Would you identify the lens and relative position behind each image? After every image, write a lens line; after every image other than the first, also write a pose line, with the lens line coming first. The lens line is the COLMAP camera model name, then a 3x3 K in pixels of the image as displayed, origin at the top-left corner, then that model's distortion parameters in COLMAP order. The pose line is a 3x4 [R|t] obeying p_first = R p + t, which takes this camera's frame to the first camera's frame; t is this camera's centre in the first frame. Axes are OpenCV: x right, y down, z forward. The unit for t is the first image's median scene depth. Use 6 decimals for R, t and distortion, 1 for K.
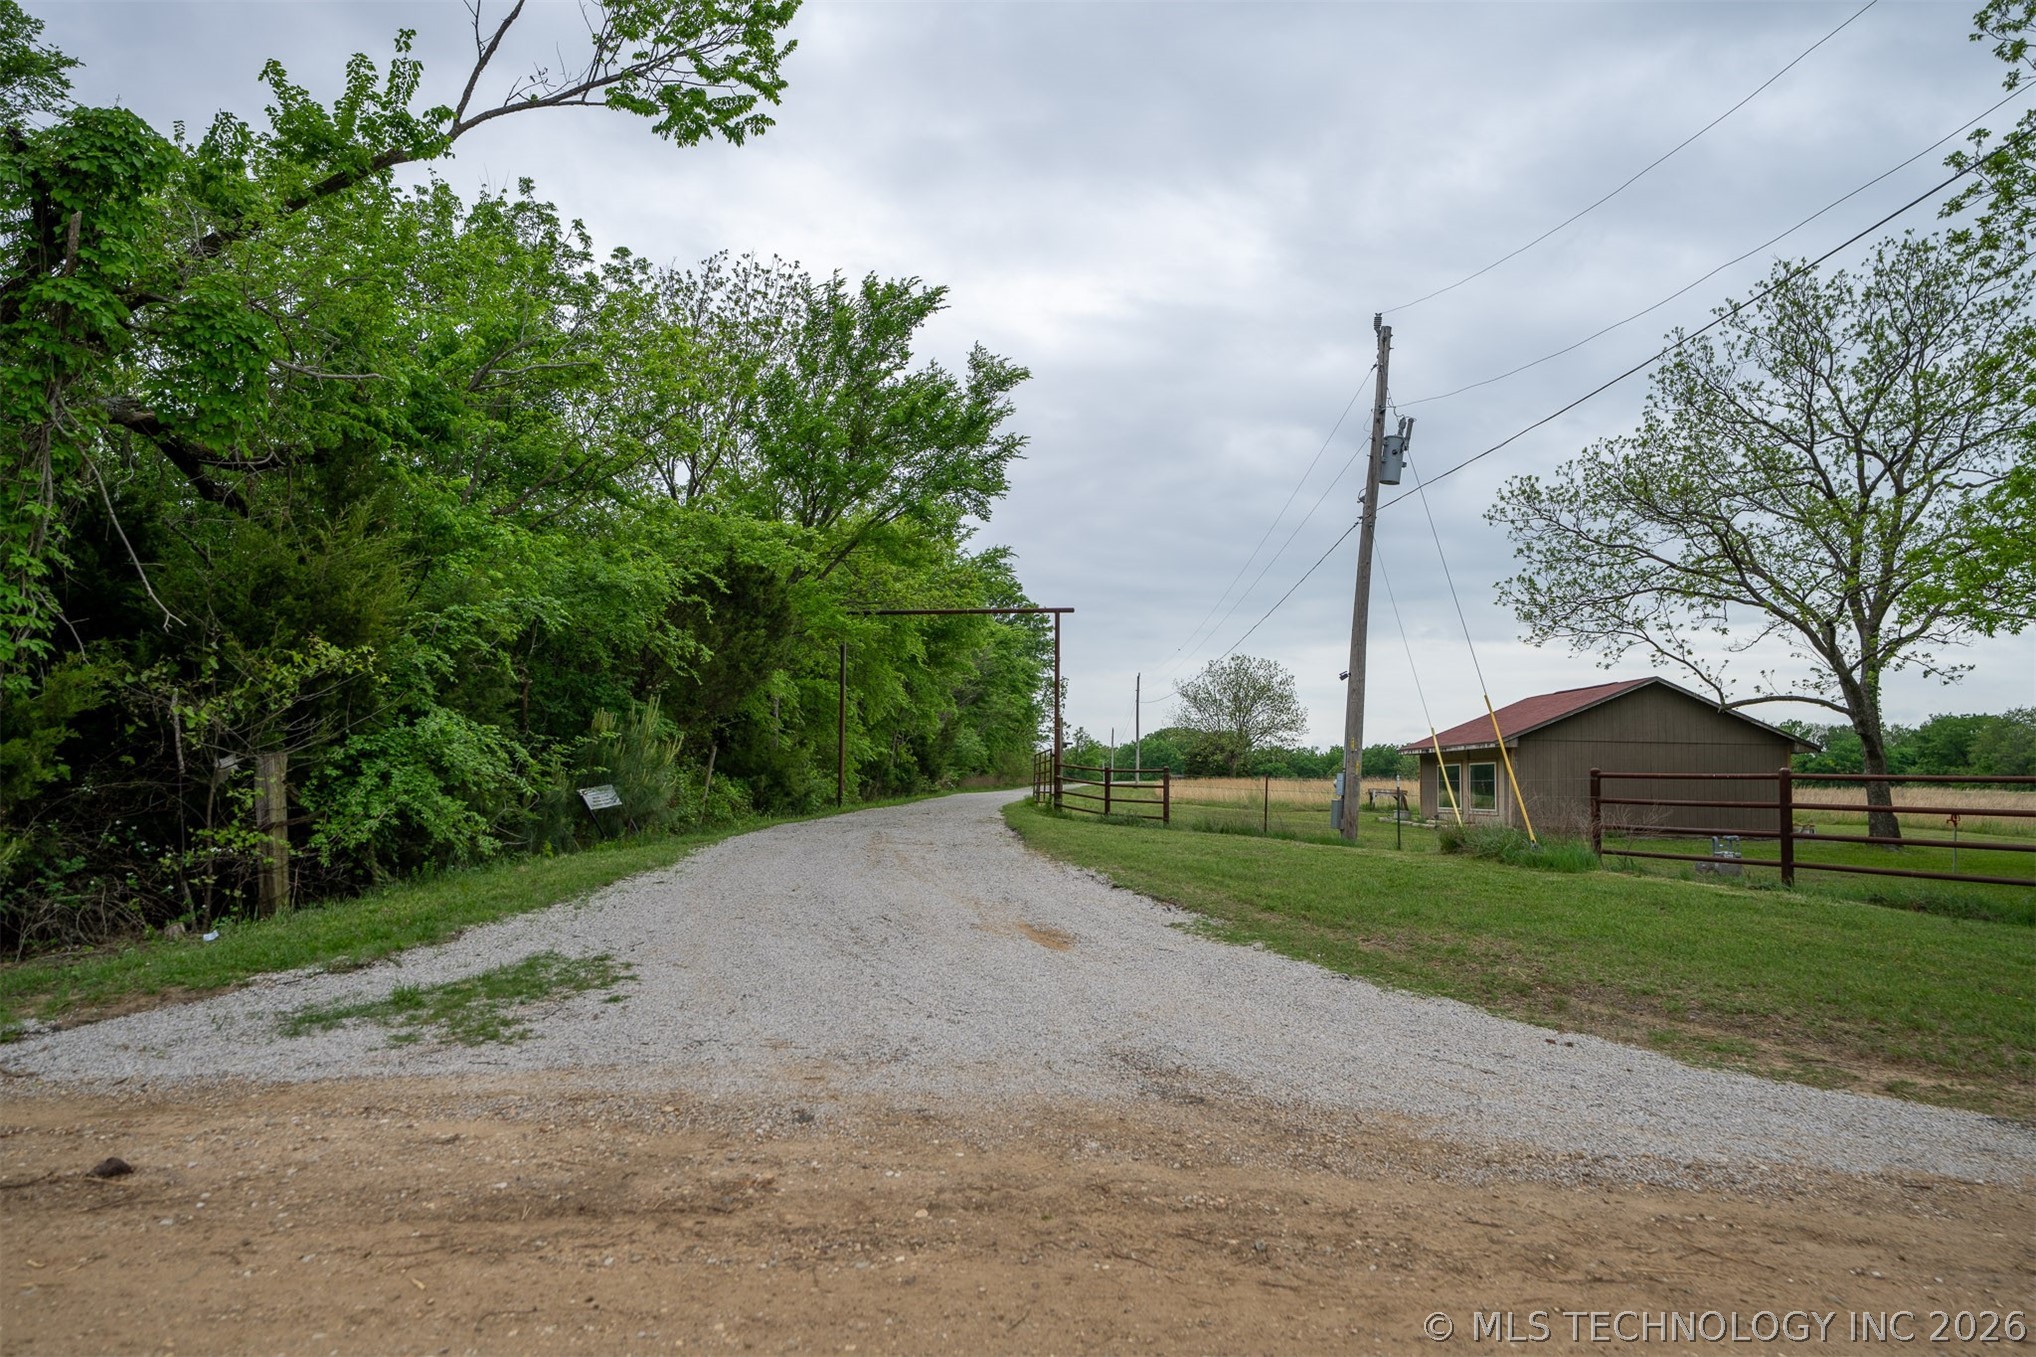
lens RADIAL K [[1376.9, 0, 1013.5], [0, 1376.9, 700.9], [0, 0, 1]] dist [0.041212, -0.021881]
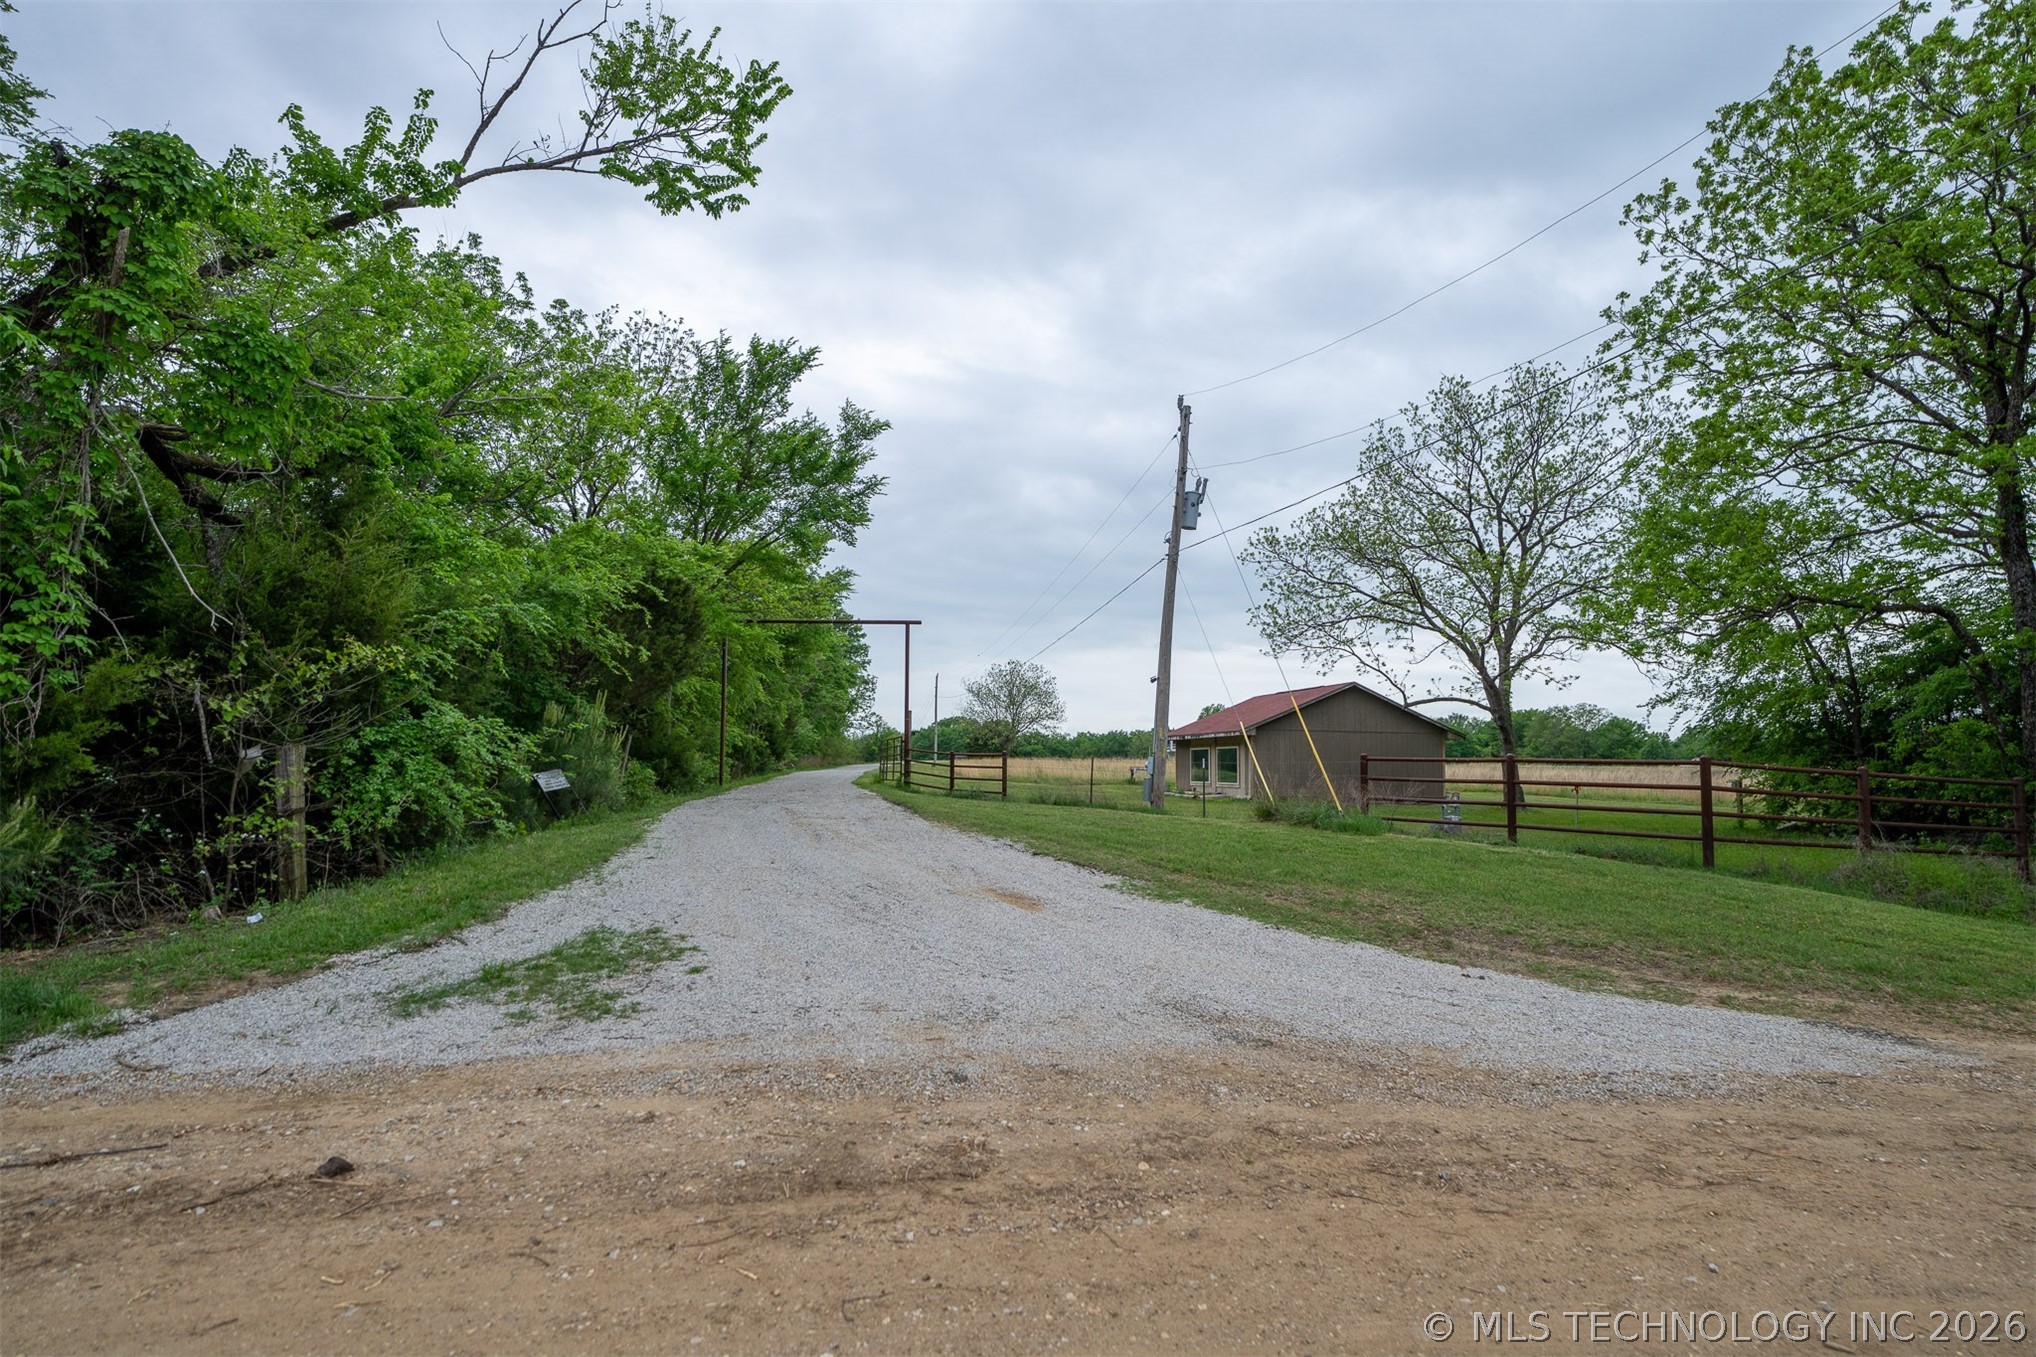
lens RADIAL K [[1108.3, 0, 1018.0], [0, 1108.3, 687.2], [0, 0, 1]] dist [0.000853, -0.003037]
pose [[0.982400, 0.009975, 0.186523, -0.129000], [-0.008739, 0.999934, -0.007447, -0.004244], [-0.186585, 0.005686, 0.982422, 0.050390]]
